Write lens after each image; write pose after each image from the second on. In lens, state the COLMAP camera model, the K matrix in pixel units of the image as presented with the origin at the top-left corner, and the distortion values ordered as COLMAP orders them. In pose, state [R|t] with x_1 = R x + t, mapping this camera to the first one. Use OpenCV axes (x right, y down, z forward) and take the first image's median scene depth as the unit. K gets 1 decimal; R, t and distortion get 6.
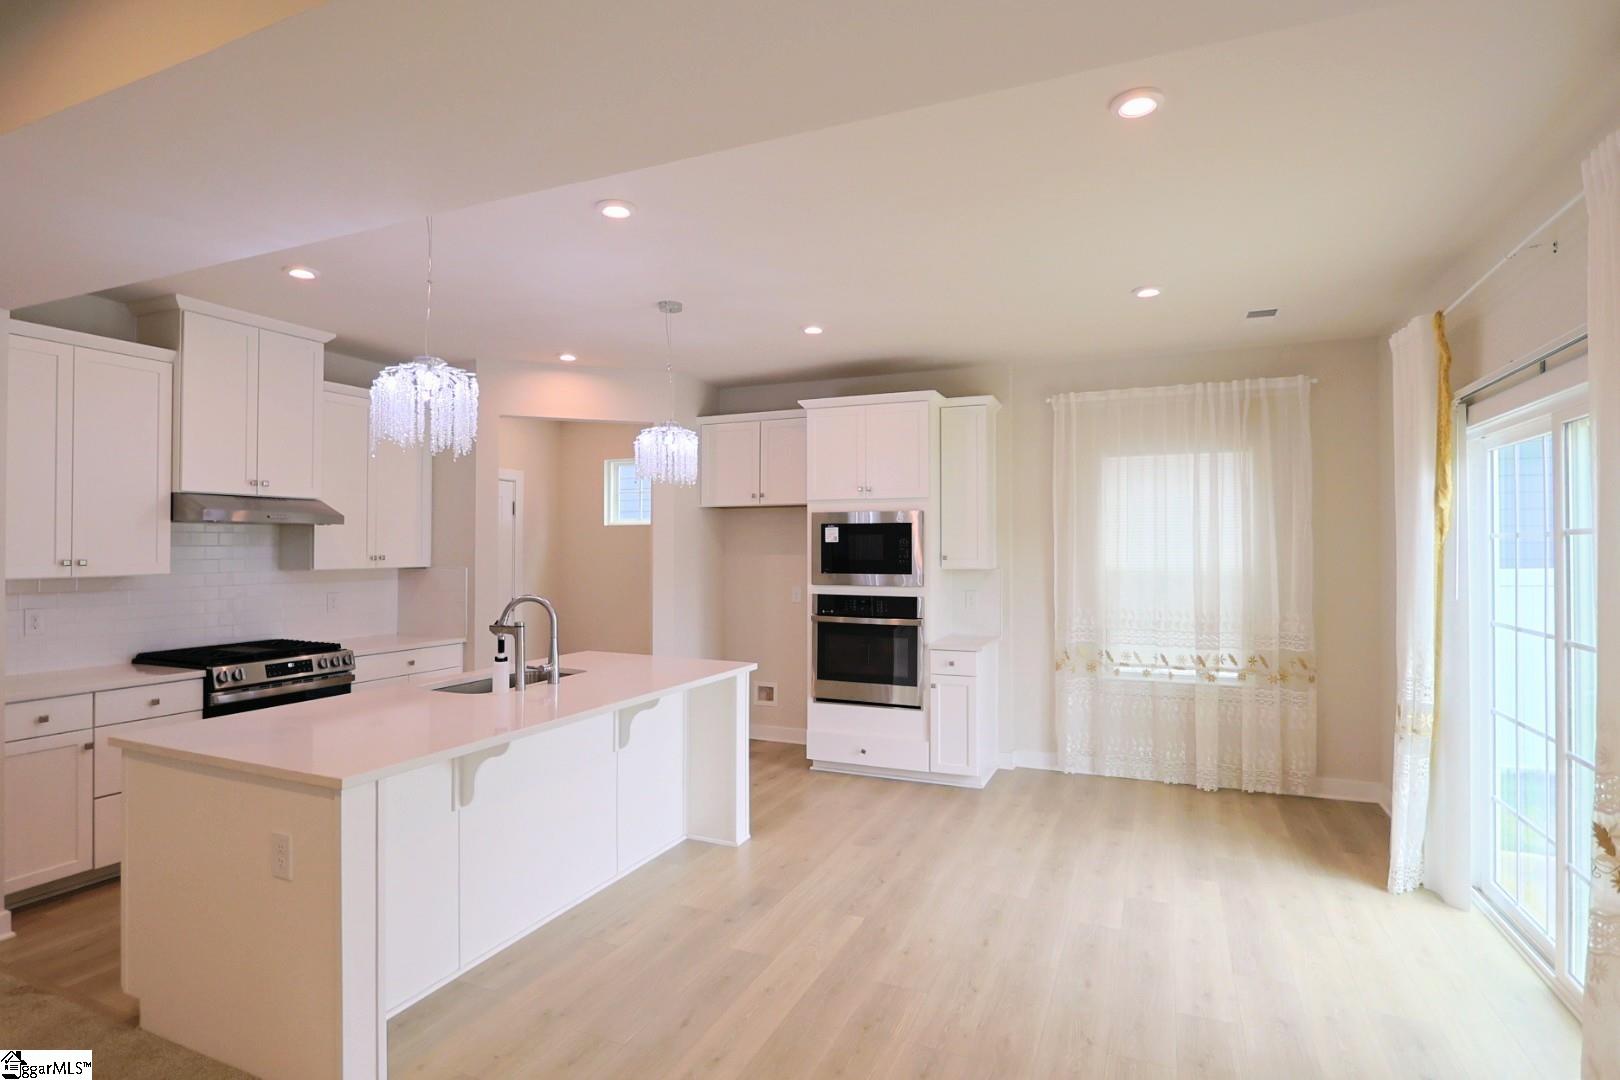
lens RADIAL K [[840.1, 0, 769.0], [0, 840.1, 530.2], [0, 0, 1]] dist [-0.022824, 0.001134]
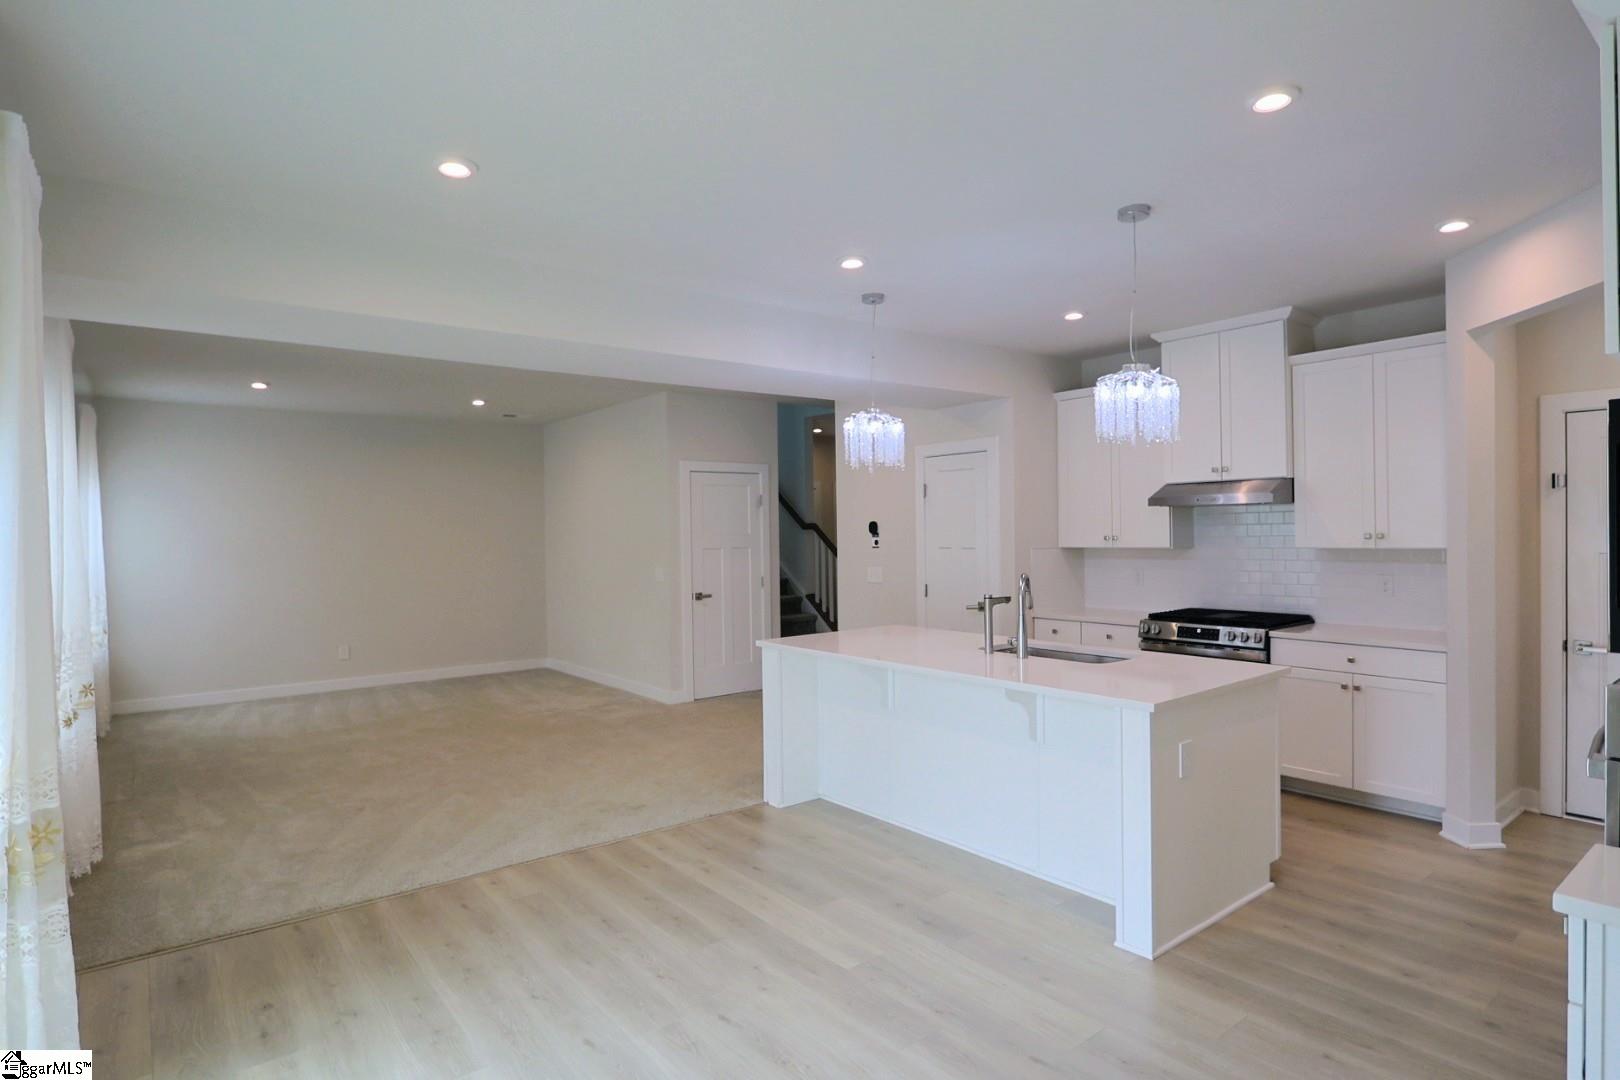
lens RADIAL K [[836.8, 0, 810.0], [0, 836.8, 540.0], [0, 0, 1]] dist [-0.000826, -0.000764]
pose [[-0.435604, 0.020165, -0.899912, 0.846598], [0.035187, 0.999366, 0.005361, 0.017532], [0.899450, -0.029330, -0.436038, 1.281139]]
